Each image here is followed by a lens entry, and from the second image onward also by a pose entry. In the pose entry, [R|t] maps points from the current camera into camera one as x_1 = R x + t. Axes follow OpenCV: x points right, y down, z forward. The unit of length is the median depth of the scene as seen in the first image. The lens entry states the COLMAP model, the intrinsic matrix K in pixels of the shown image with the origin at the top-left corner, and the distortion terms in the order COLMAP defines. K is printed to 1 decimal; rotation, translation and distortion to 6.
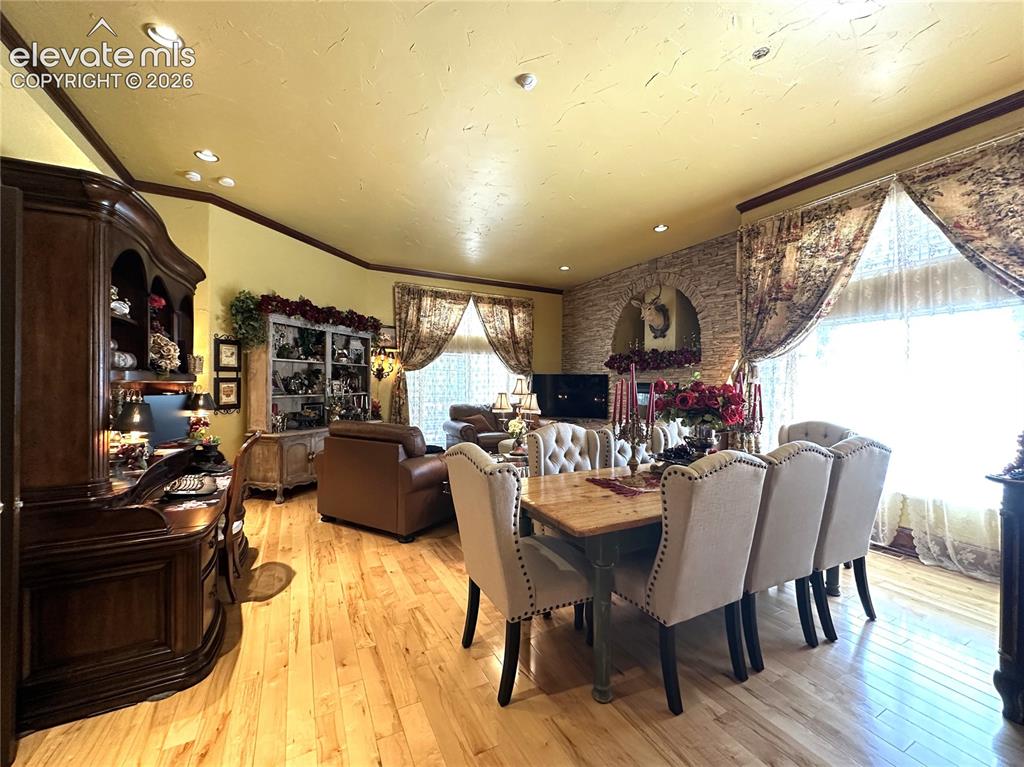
lens RADIAL K [[413.9, 0, 514.9], [0, 413.9, 383.3], [0, 0, 1]] dist [-0.000042, 0.000313]
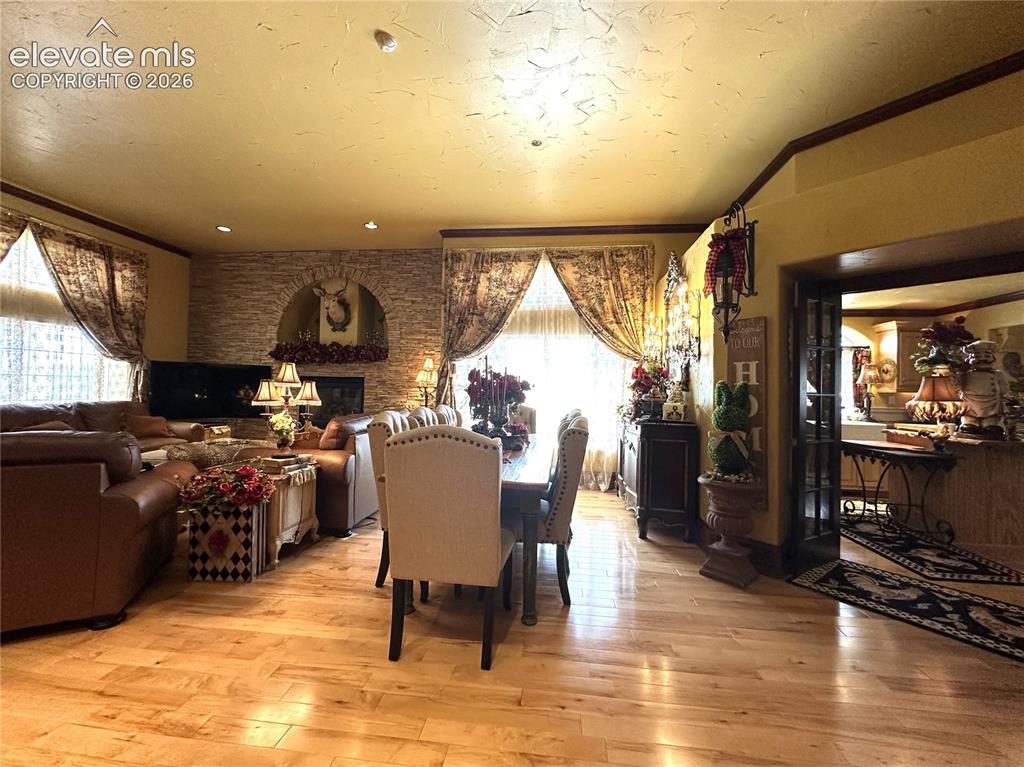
lens RADIAL K [[413.9, 0, 514.9], [0, 413.9, 383.3], [0, 0, 1]] dist [-0.000042, 0.000313]
pose [[0.565151, 0.015016, 0.824851, -0.346645], [-0.016802, 0.999836, -0.006689, 0.021671], [-0.824816, -0.010078, 0.565311, 0.143319]]
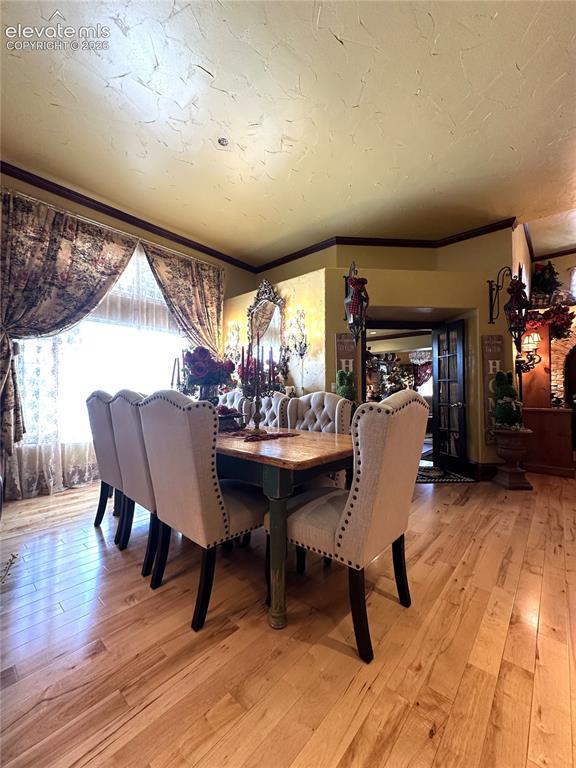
lens RADIAL K [[304.9, 0, 290.9], [0, 304.9, 384.8], [0, 0, 1]] dist [-0.000638, 0.000063]
pose [[-0.346811, 0.015997, 0.937799, -0.298451], [-0.008861, 0.999754, -0.020331, 0.064035], [-0.937893, -0.015361, -0.346584, 0.650851]]
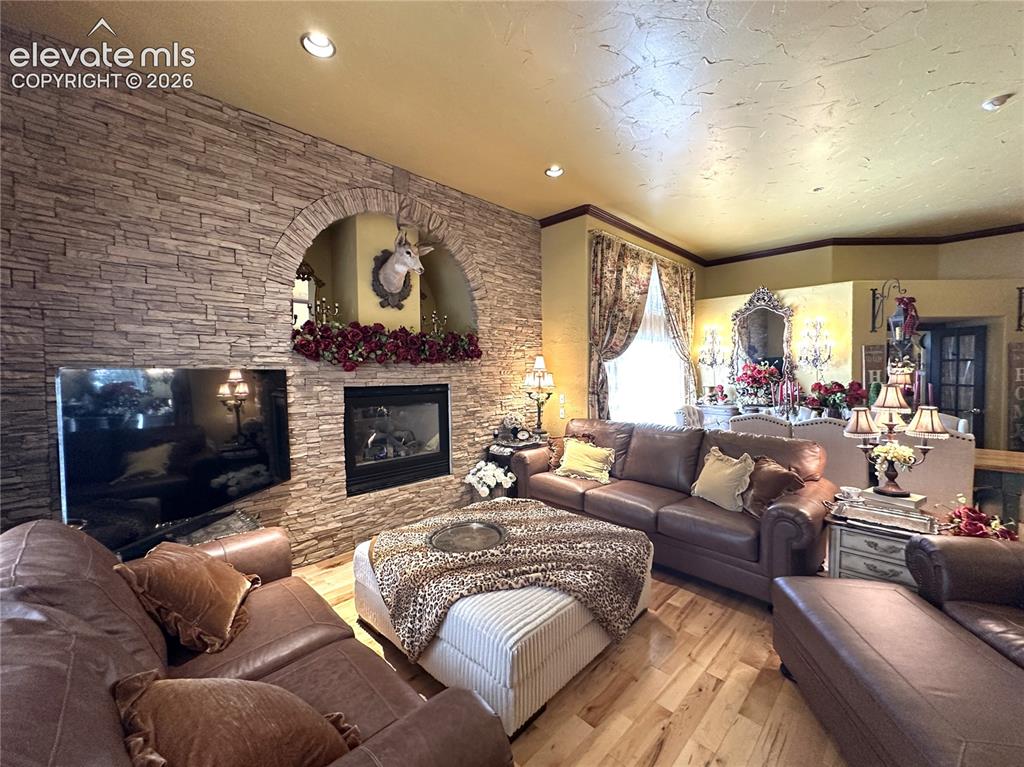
lens RADIAL K [[404.3, 0, 526.3], [0, 404.3, 382.1], [0, 0, 1]] dist [0.000651, 0.000243]
pose [[-0.286894, -0.033827, 0.957365, -0.391589], [0.004848, 0.999312, 0.036762, -0.038470], [-0.957950, 0.015188, -0.286533, 1.509180]]
